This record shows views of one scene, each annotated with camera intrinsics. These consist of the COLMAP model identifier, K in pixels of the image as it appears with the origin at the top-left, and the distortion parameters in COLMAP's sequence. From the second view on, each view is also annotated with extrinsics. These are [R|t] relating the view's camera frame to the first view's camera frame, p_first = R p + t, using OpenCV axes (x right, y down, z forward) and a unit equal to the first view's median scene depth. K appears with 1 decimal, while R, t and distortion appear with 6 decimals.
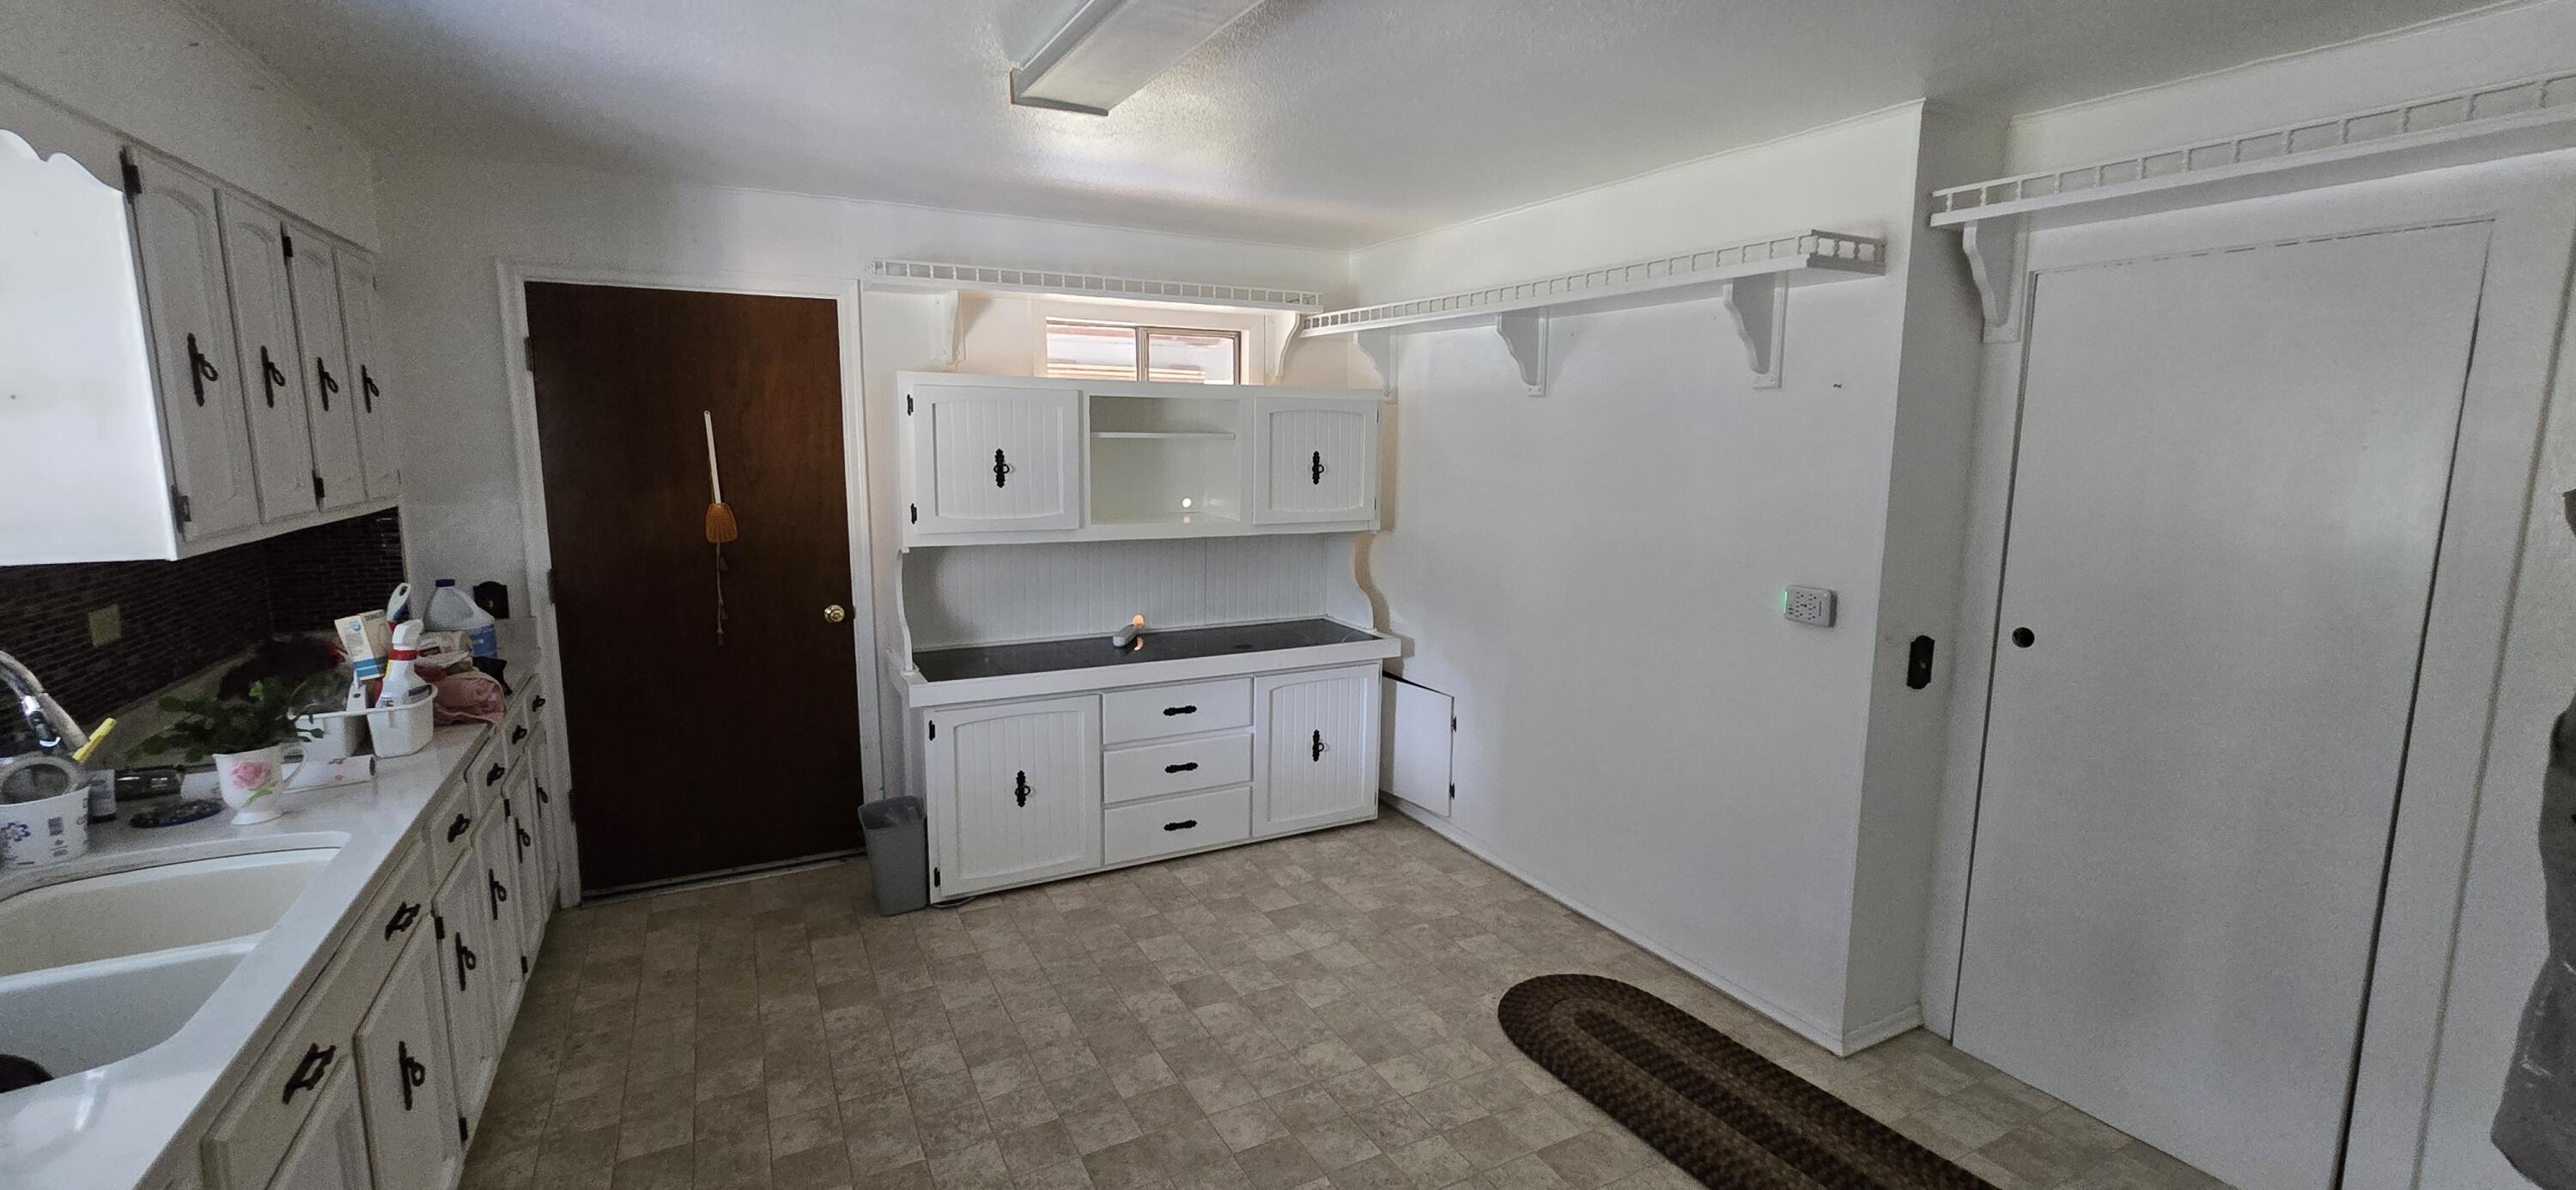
lens RADIAL K [[1057.5, 0, 1286.8], [0, 1057.5, 580.0], [0, 0, 1]] dist [-0.002075, 0.000011]
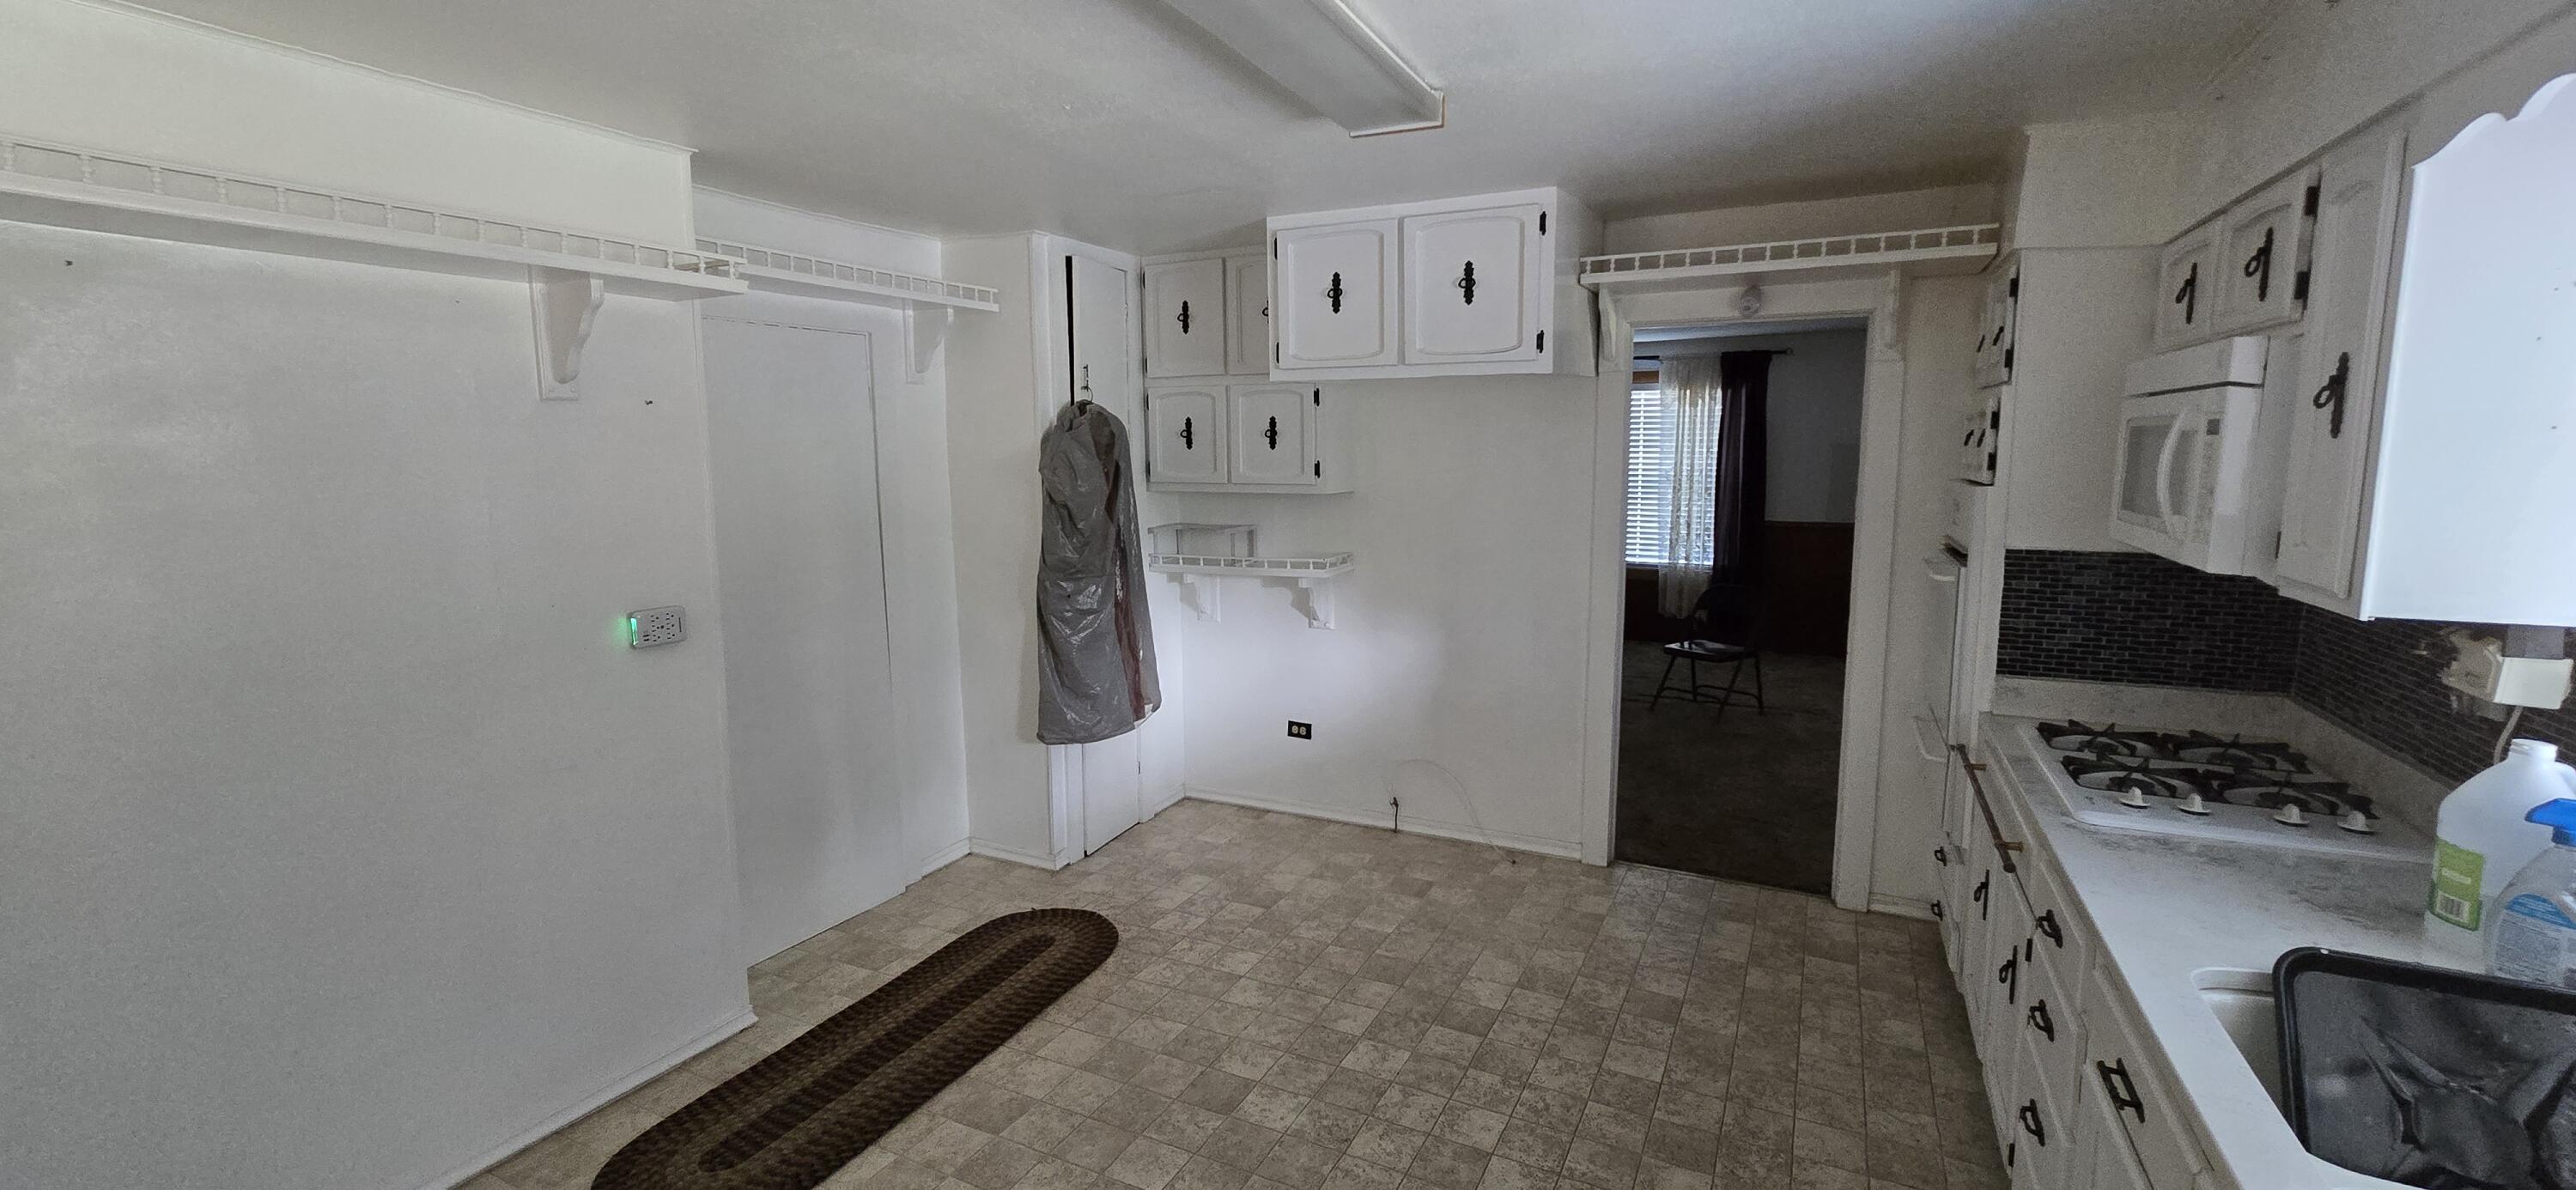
lens RADIAL K [[1057.5, 0, 1171.8], [0, 1057.5, 718.6], [0, 0, 1]] dist [-0.002075, 0.000011]
pose [[-0.509871, -0.214548, 0.833067, -0.602248], [0.130487, 0.937906, 0.321412, -0.164625], [-0.850297, 0.272583, -0.450216, 1.102061]]
